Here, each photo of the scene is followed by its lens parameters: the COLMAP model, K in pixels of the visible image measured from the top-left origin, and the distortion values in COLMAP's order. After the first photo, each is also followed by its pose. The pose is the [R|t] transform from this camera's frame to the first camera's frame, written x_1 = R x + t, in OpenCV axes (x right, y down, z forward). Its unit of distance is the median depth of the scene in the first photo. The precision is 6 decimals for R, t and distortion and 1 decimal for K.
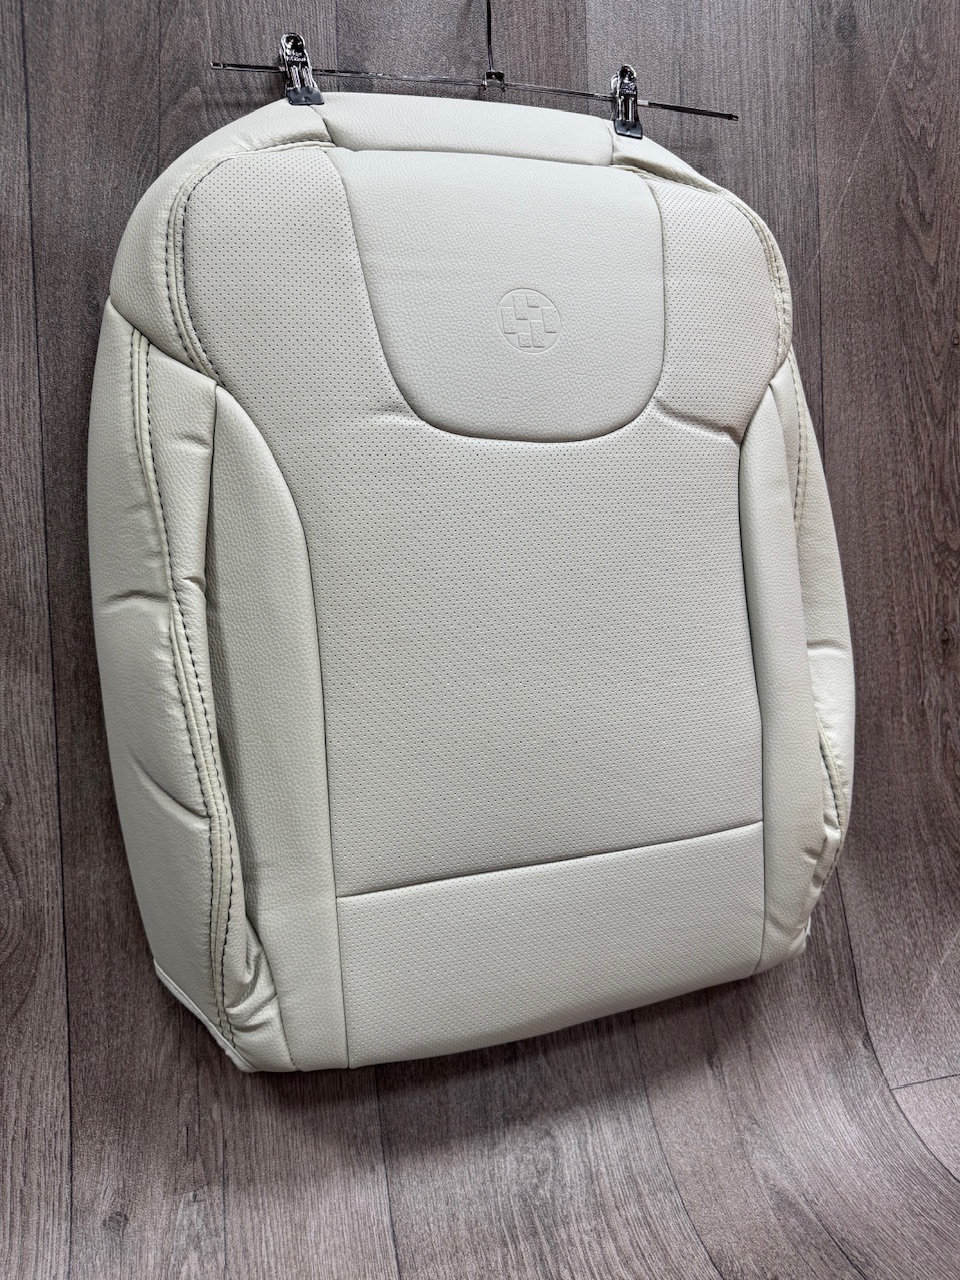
lens RADIAL K [[922.4, 0, 482.2], [0, 922.4, 640.6], [0, 0, 1]] dist [-0.003970, -0.008414]
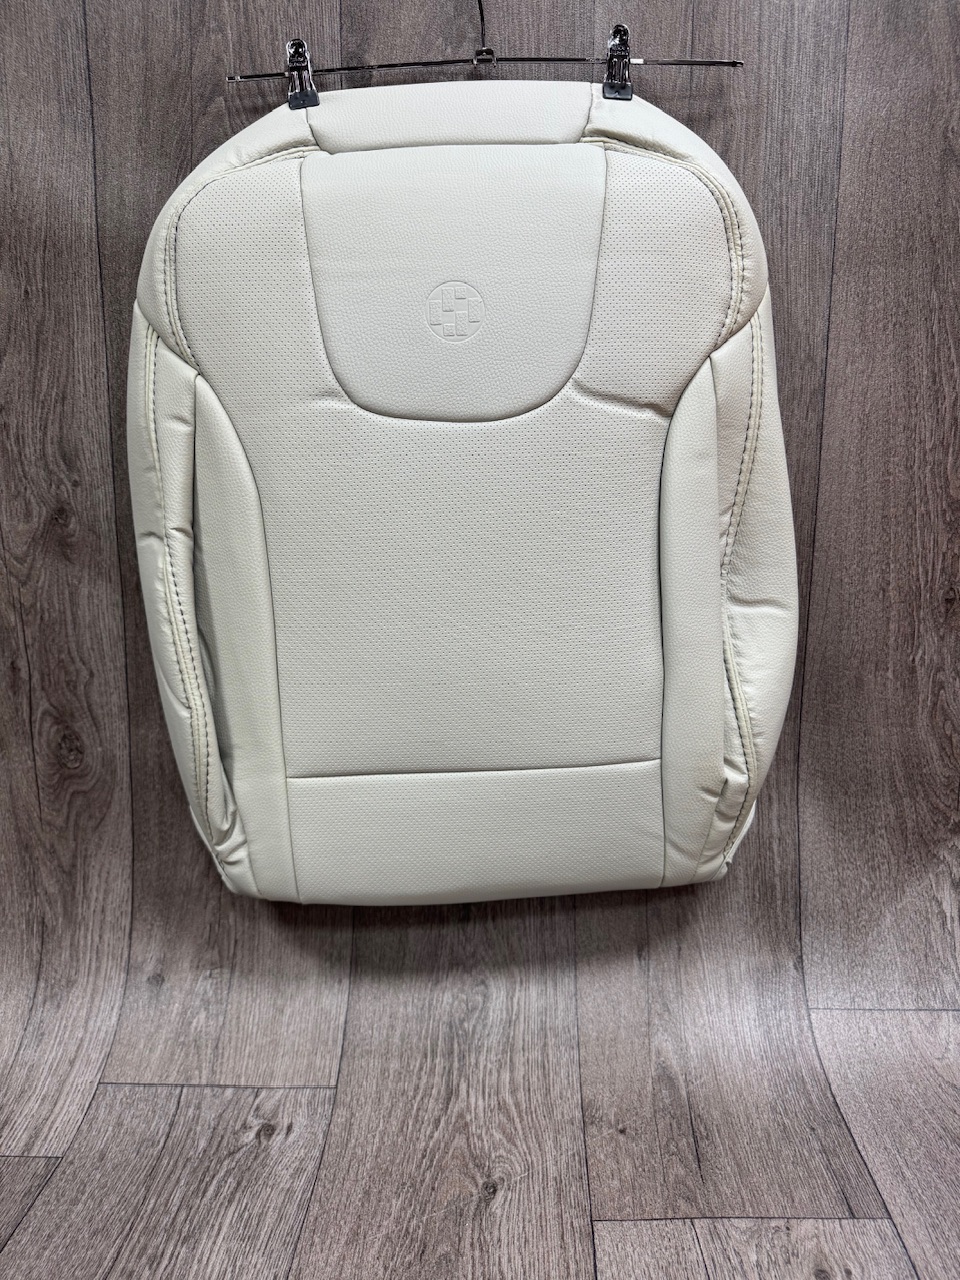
lens RADIAL K [[921.5, 0, 482.5], [0, 921.5, 634.4], [0, 0, 1]] dist [0.020122, -0.037684]
pose [[0.956501, 0.090435, -0.277358, 0.387355], [-0.049950, 0.987467, 0.149713, -0.111665], [0.287421, -0.129346, 0.949030, -0.112918]]
